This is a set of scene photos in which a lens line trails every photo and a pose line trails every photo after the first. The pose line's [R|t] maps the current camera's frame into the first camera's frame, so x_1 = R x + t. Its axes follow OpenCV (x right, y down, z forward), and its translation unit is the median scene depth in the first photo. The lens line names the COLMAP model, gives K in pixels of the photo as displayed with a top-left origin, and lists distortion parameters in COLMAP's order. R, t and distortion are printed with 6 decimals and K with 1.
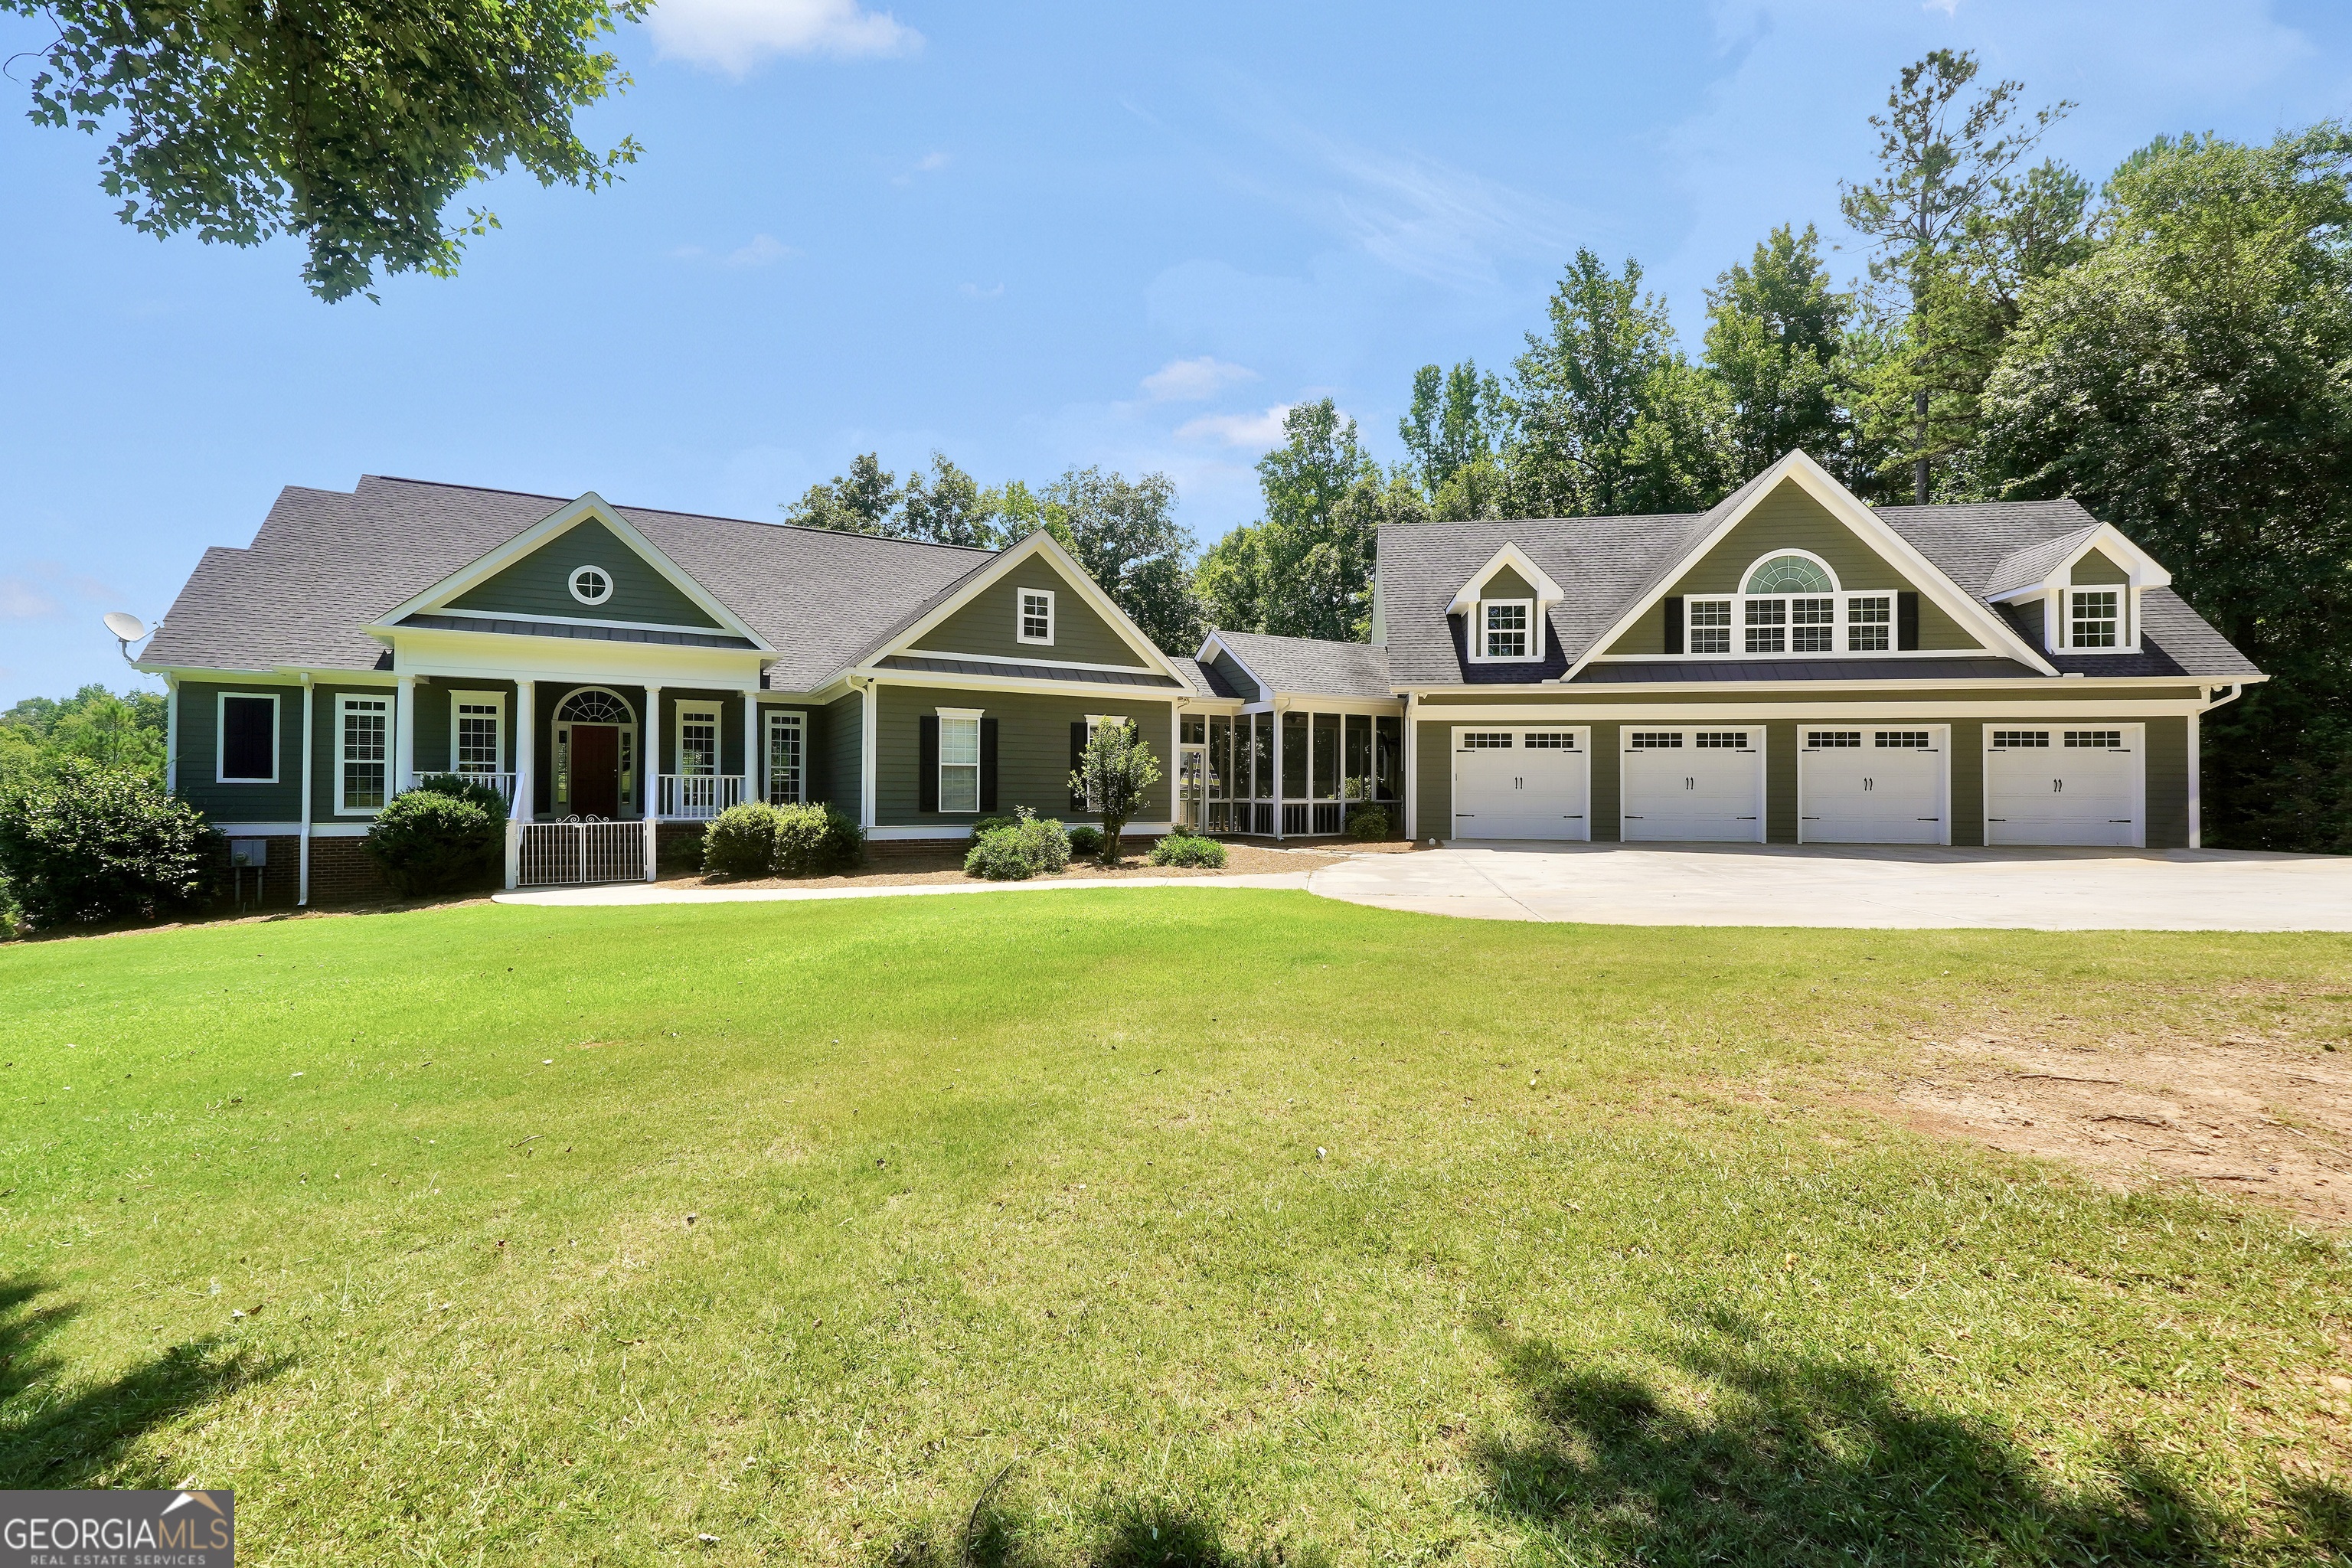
lens RADIAL K [[981.3, 0, 1176.5], [0, 981.3, 784.3], [0, 0, 1]] dist [-0.010286, 0.001139]
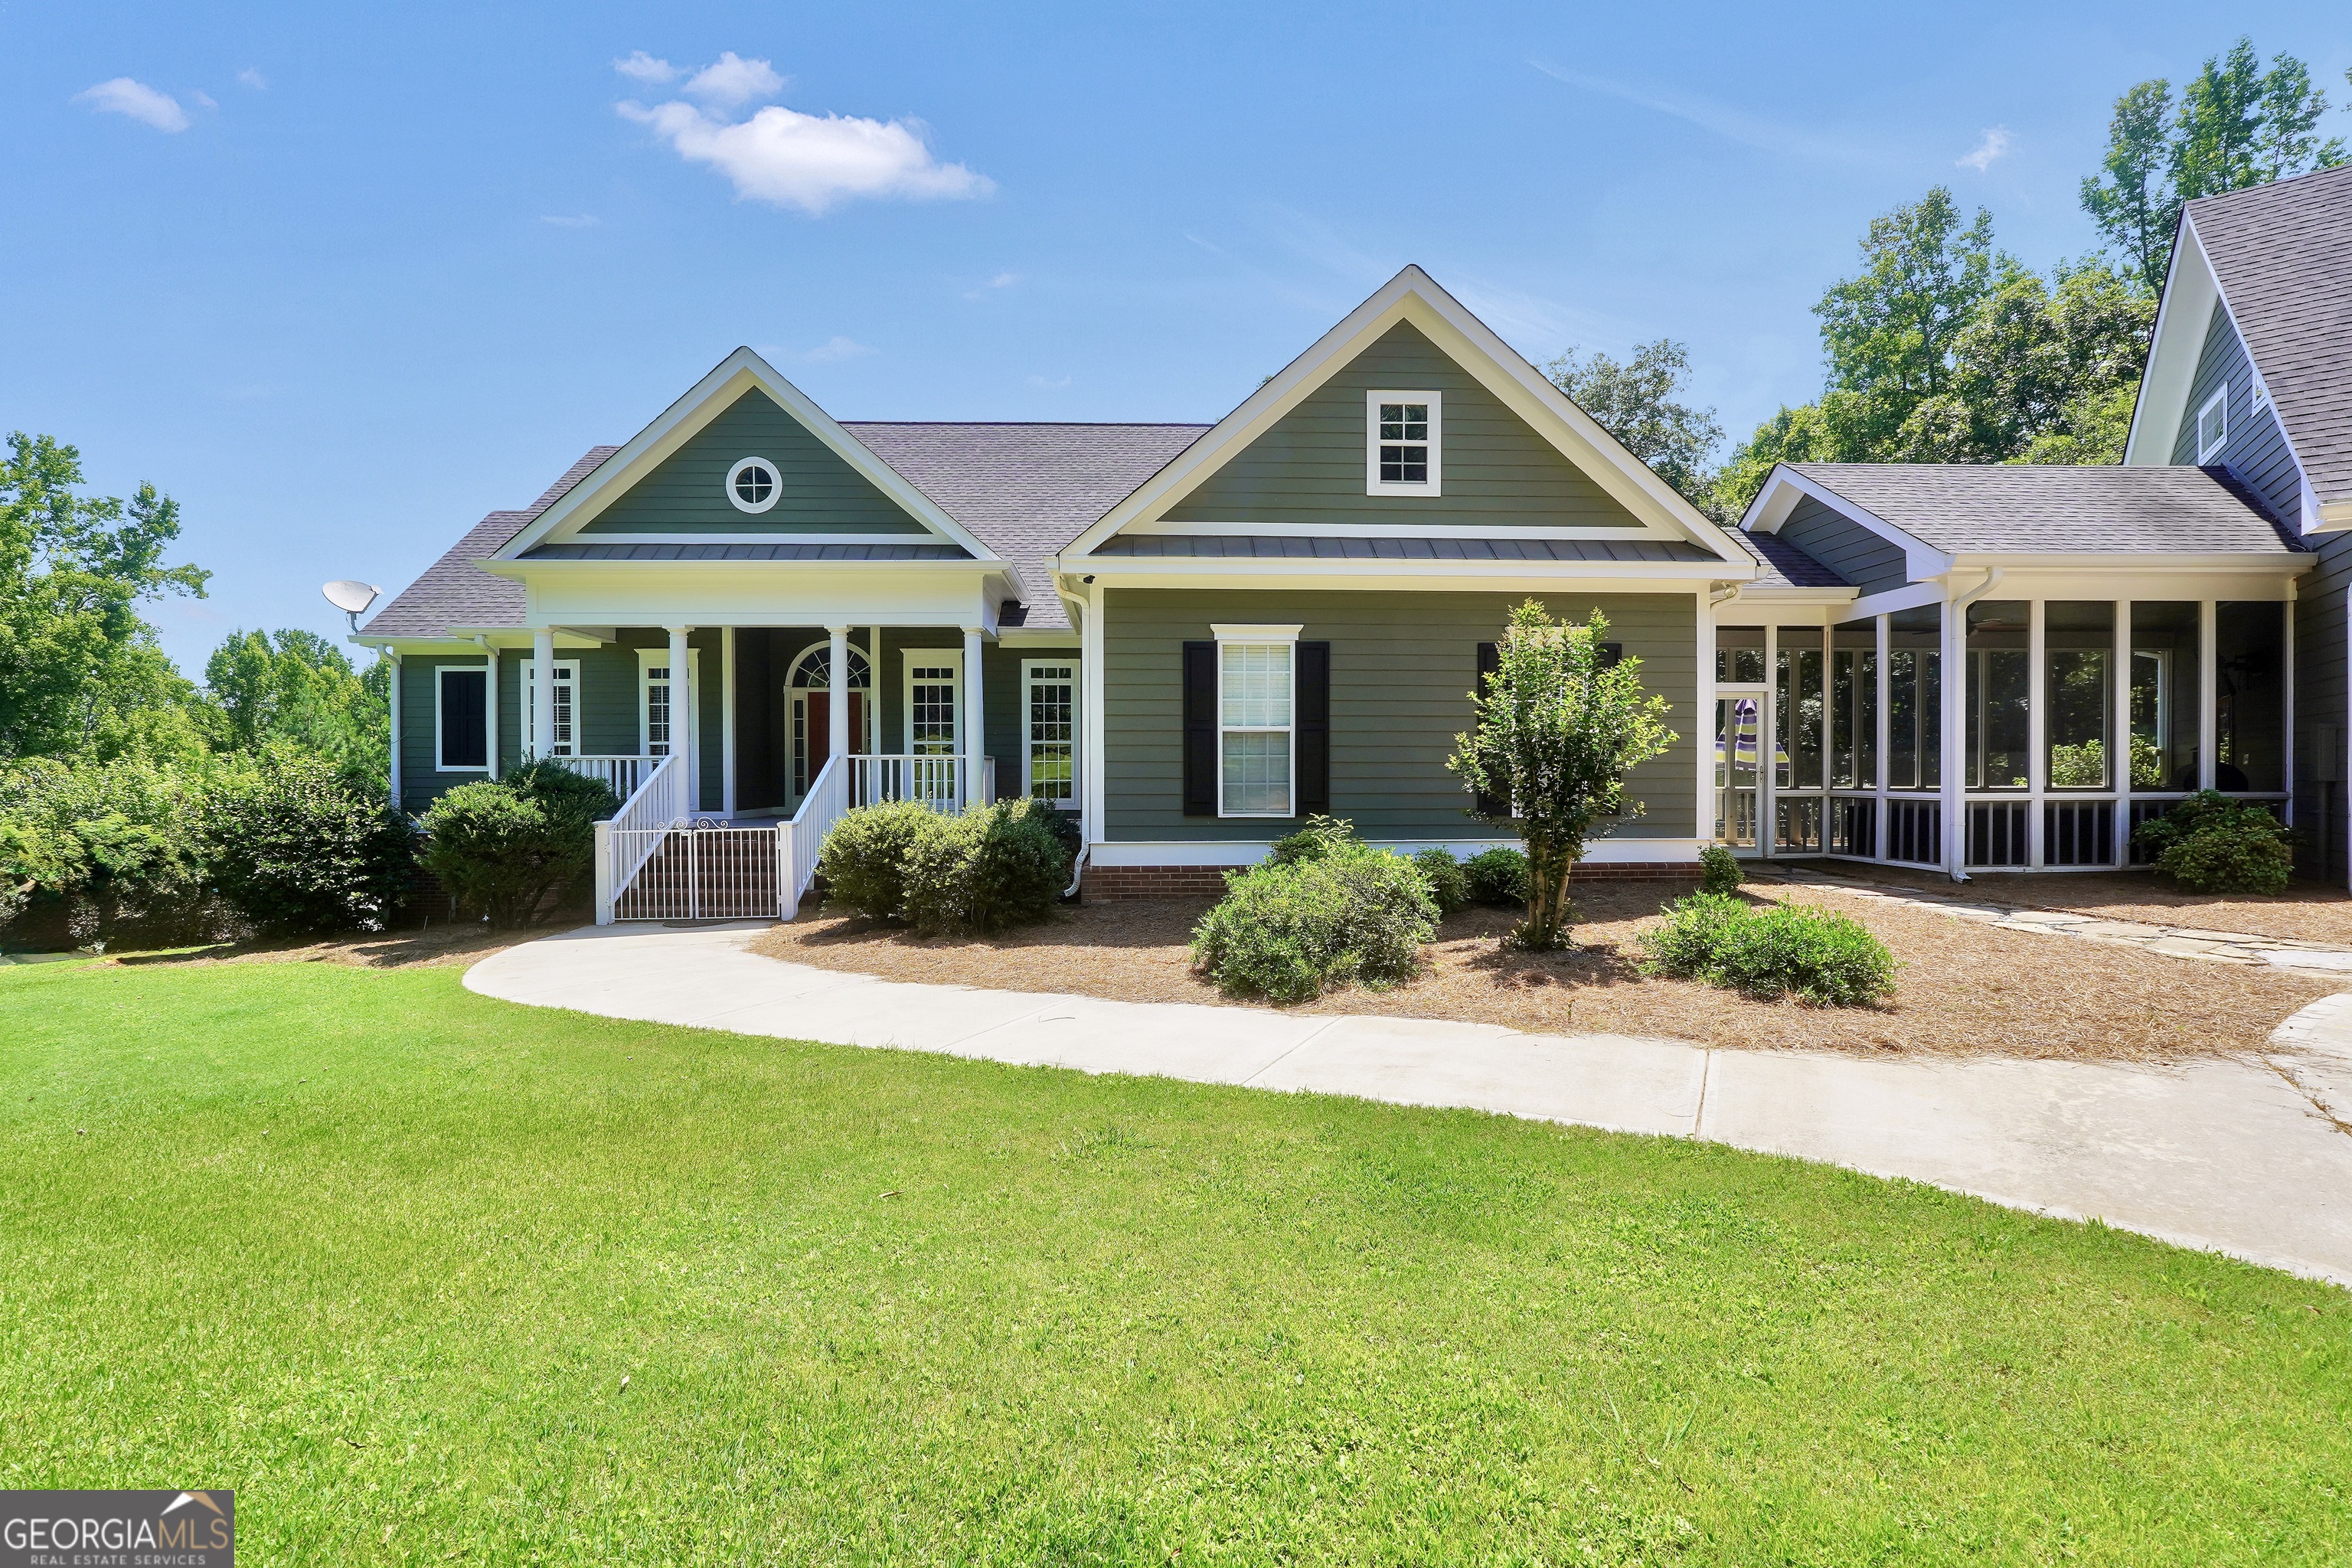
lens RADIAL K [[981.3, 0, 1167.4], [0, 981.3, 783.2], [0, 0, 1]] dist [-0.010286, 0.001139]
pose [[0.884662, -0.000025, -0.466233, -0.011406], [0.009389, 0.999798, 0.017762, -0.000348], [0.466138, -0.020091, 0.884484, 0.461698]]
